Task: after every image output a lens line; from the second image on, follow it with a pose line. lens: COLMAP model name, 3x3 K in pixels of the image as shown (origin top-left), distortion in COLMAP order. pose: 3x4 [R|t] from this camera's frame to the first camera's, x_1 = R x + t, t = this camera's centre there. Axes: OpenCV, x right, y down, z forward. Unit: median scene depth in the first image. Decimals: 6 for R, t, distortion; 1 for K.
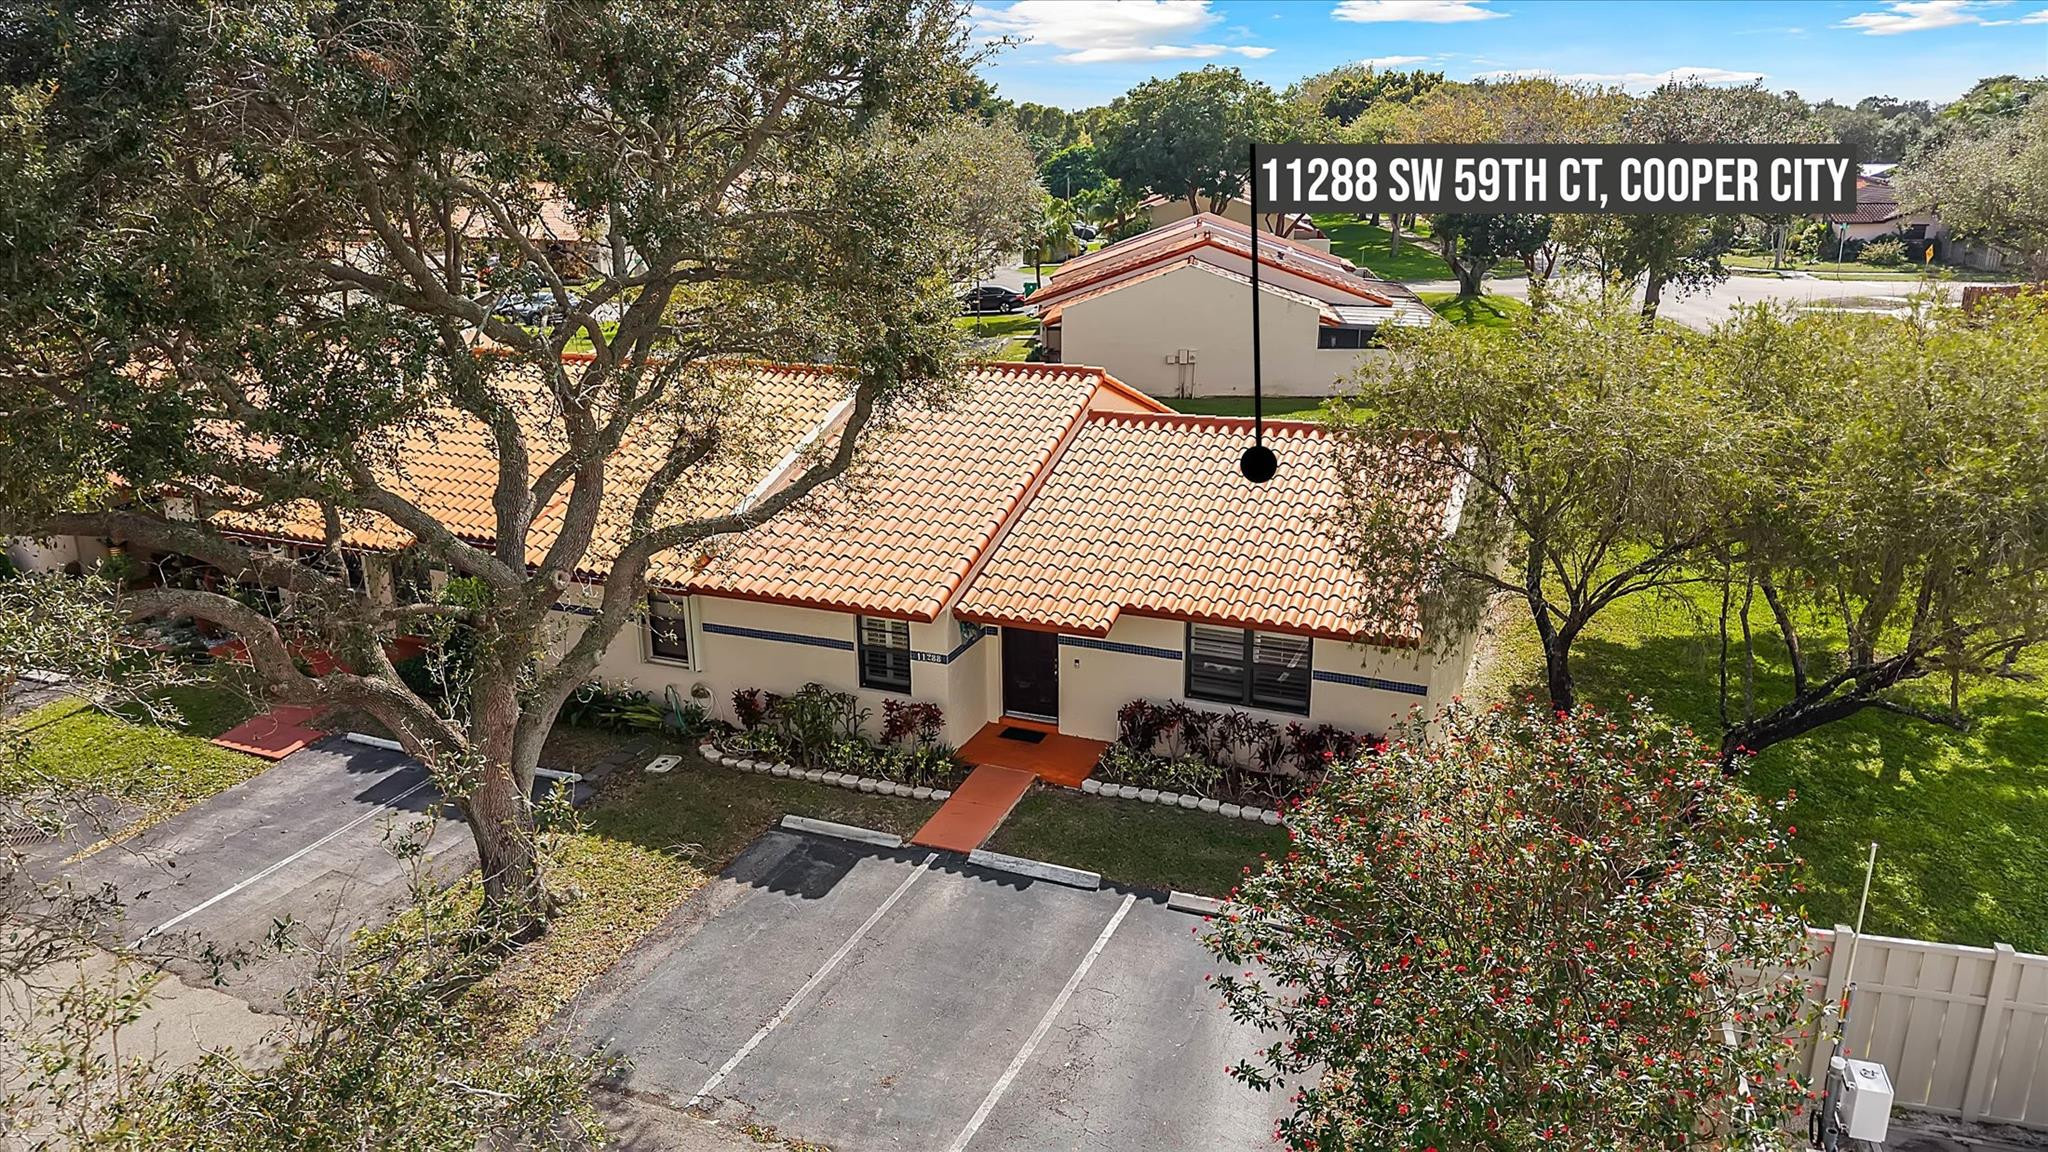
lens RADIAL K [[1391.3, 0, 1024.0], [0, 1391.3, 576.0], [0, 0, 1]] dist [0.049415, -0.076662]
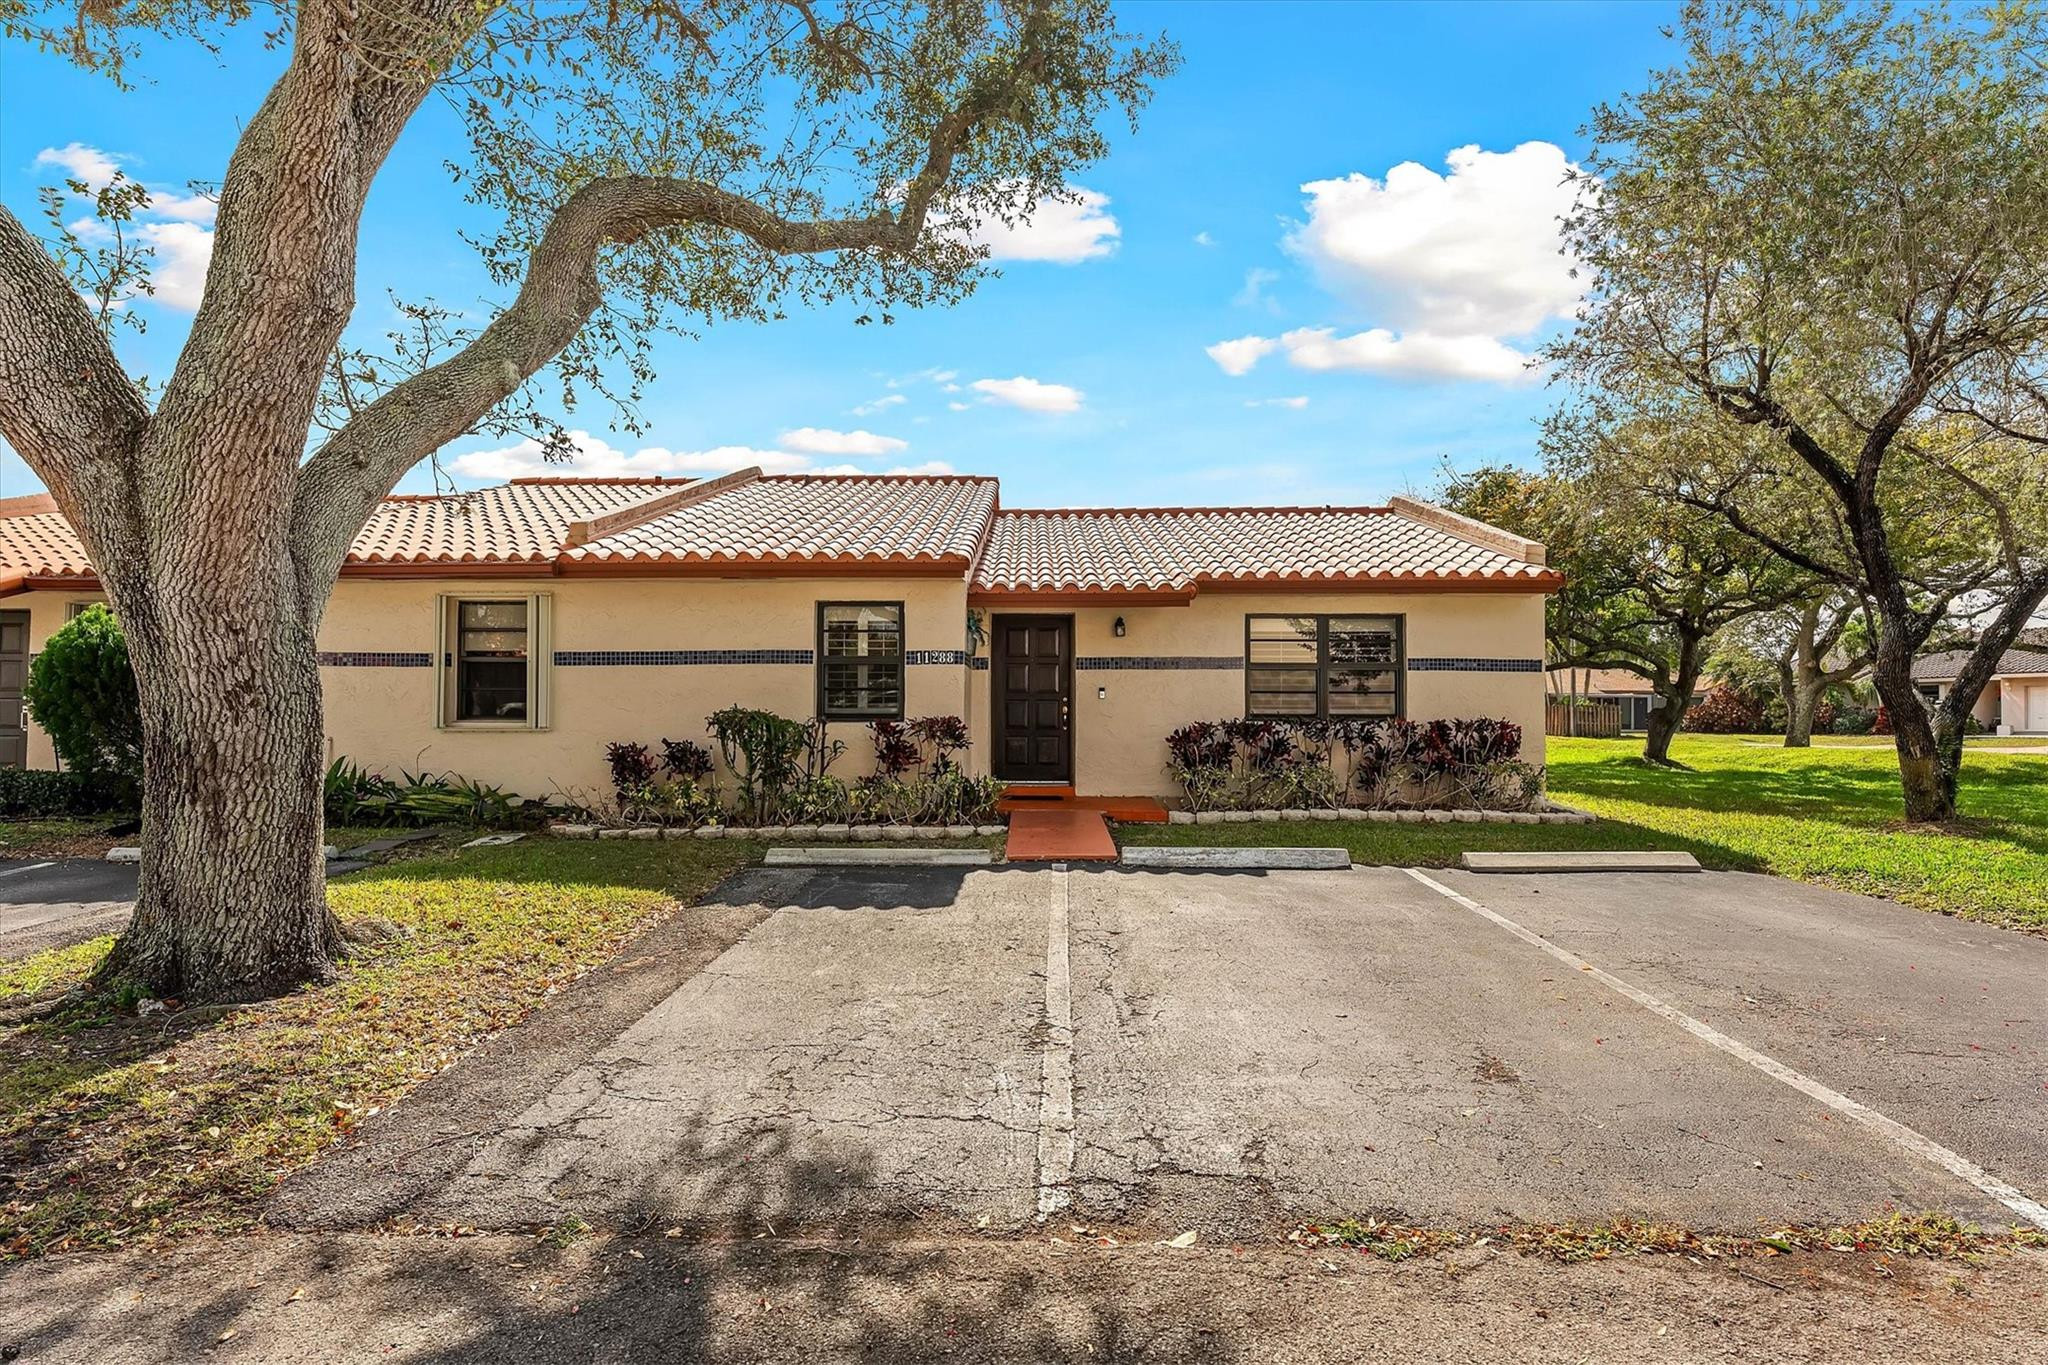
lens RADIAL K [[1020.6, 0, 1017.1], [0, 1020.6, 677.3], [0, 0, 1]] dist [-0.000118, 0.000524]
pose [[0.928421, 0.017907, 0.371099, -0.216760], [0.101011, 0.949048, -0.298504, 0.223227], [-0.357536, 0.314622, 0.879307, 0.524251]]
